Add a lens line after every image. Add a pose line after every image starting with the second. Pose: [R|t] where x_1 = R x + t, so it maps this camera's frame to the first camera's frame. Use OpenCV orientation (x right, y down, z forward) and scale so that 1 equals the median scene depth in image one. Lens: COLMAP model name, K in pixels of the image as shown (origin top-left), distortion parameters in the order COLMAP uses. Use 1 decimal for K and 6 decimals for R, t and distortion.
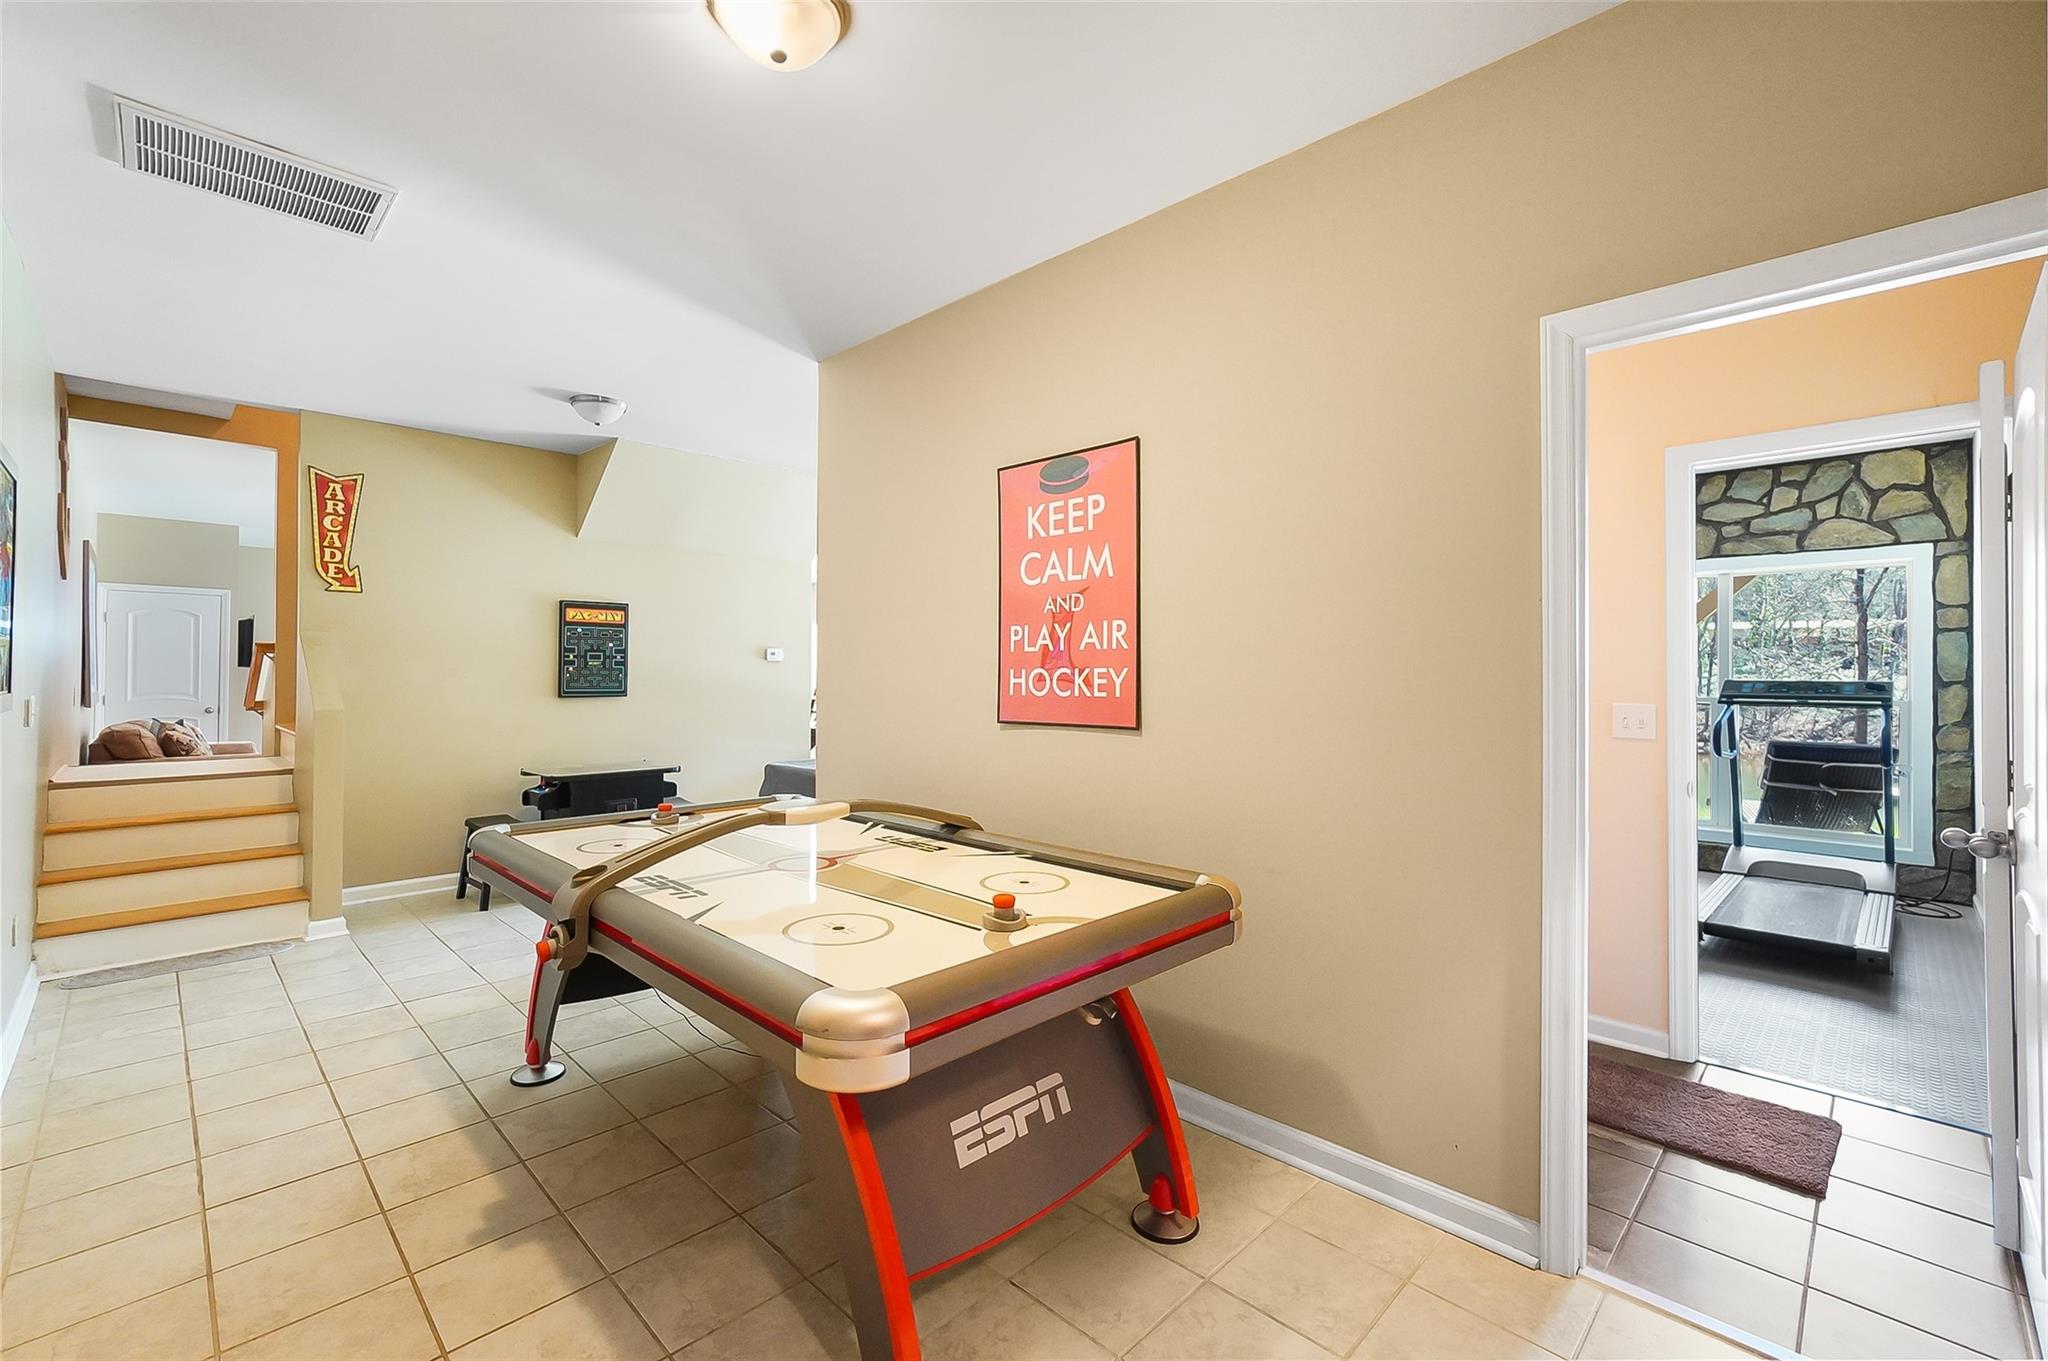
lens RADIAL K [[880.2, 0, 1014.0], [0, 880.2, 664.7], [0, 0, 1]] dist [-0.001674, 0.003971]
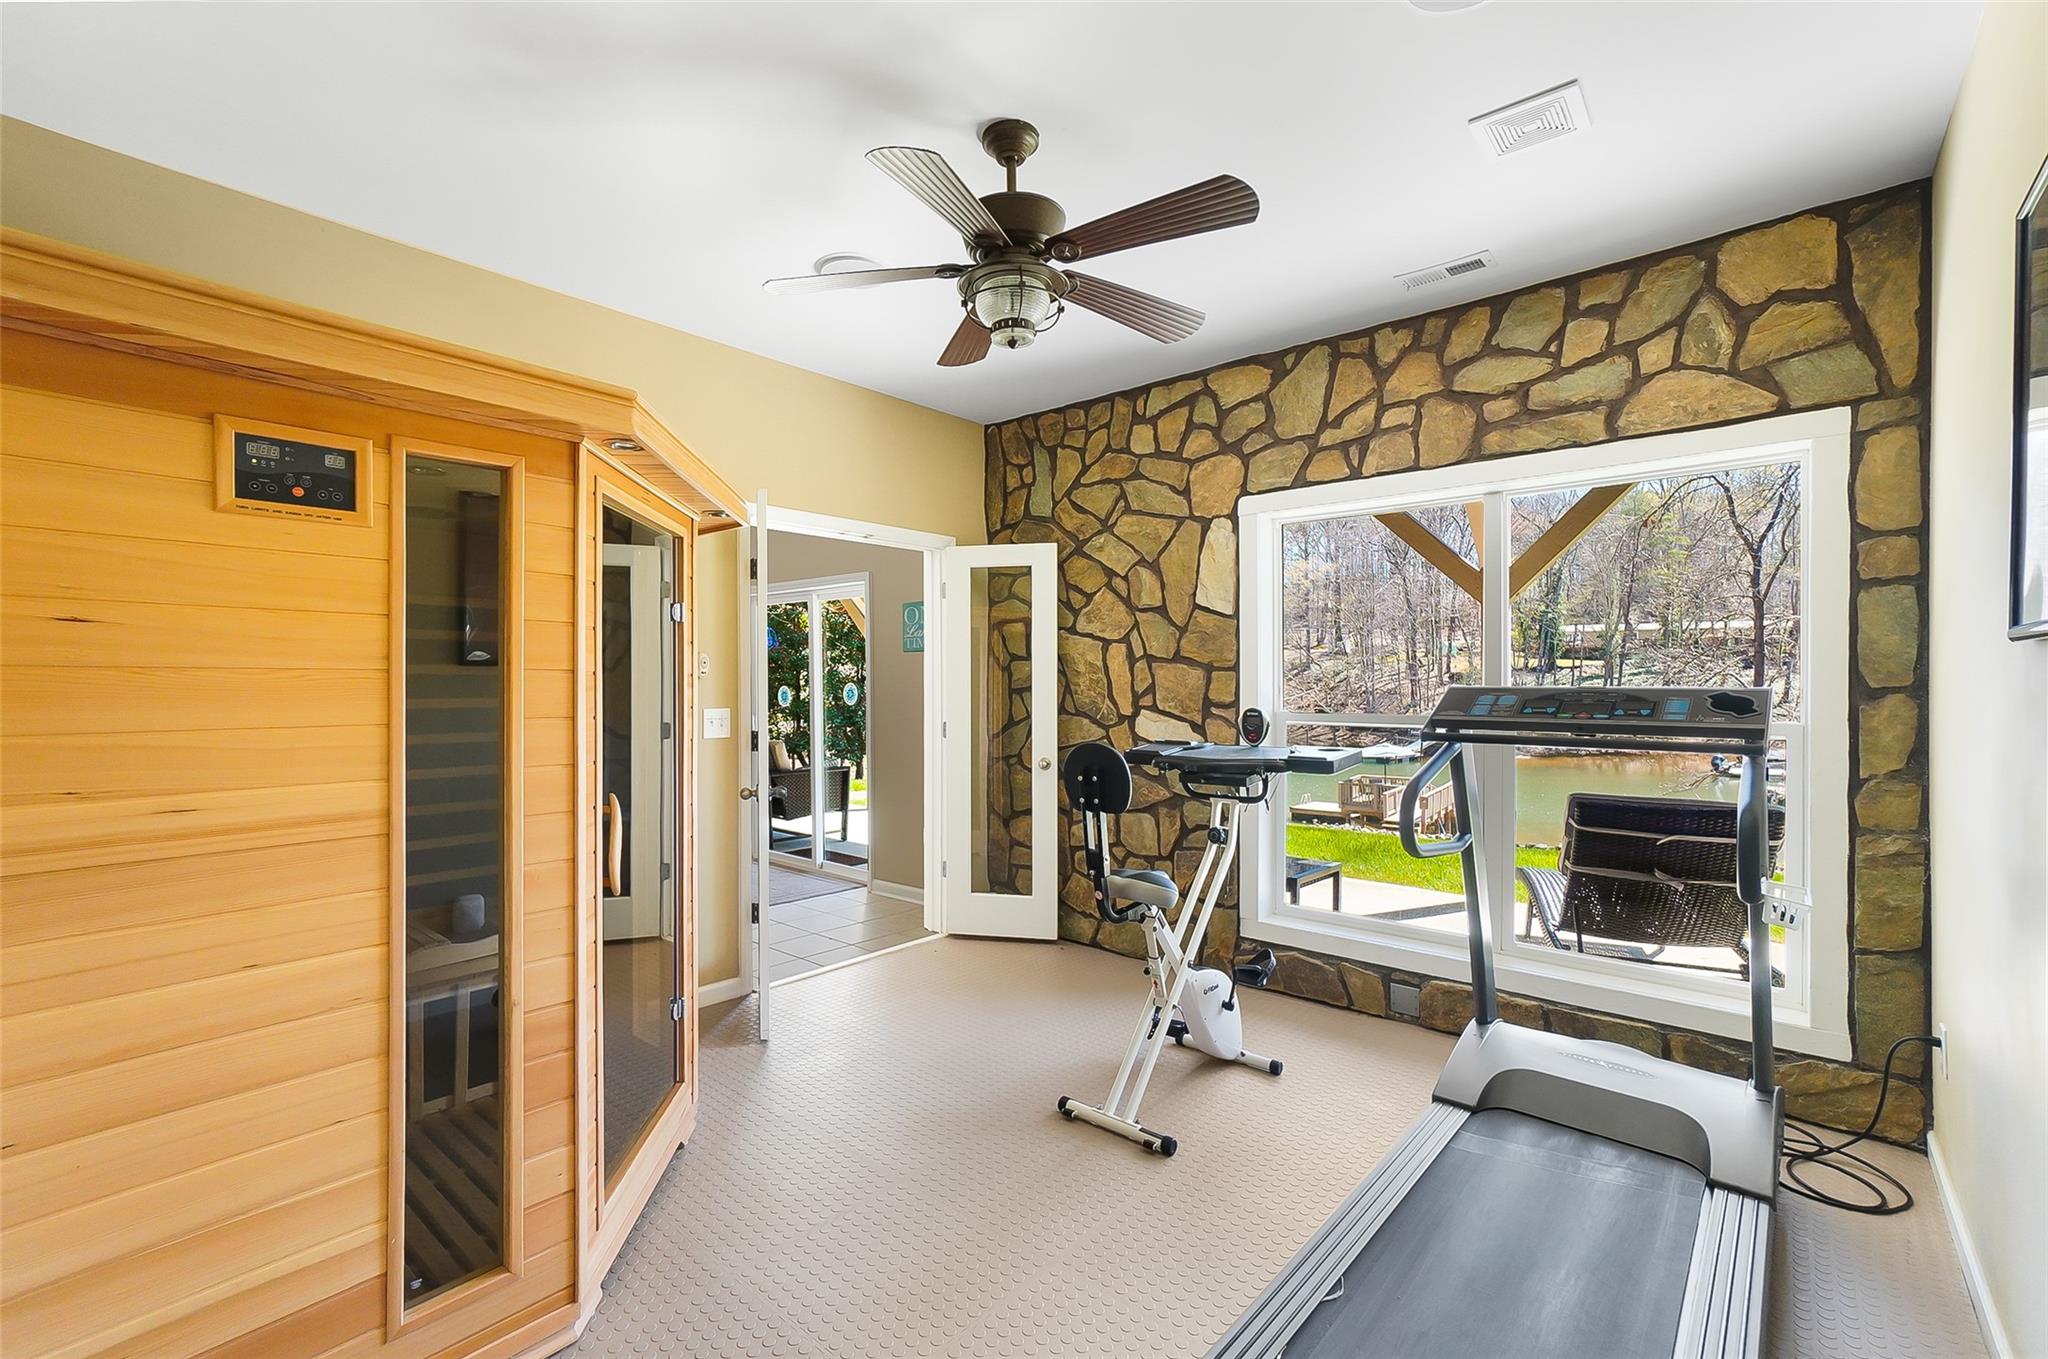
lens RADIAL K [[888.4, 0, 1024.0], [0, 888.4, 679.5], [0, 0, 1]] dist [-0.008016, 0.007602]
pose [[0.997460, -0.007521, 0.070833, 0.533783], [0.006741, 0.999914, 0.011237, 0.005531], [-0.070911, -0.010731, 0.997425, 0.526248]]
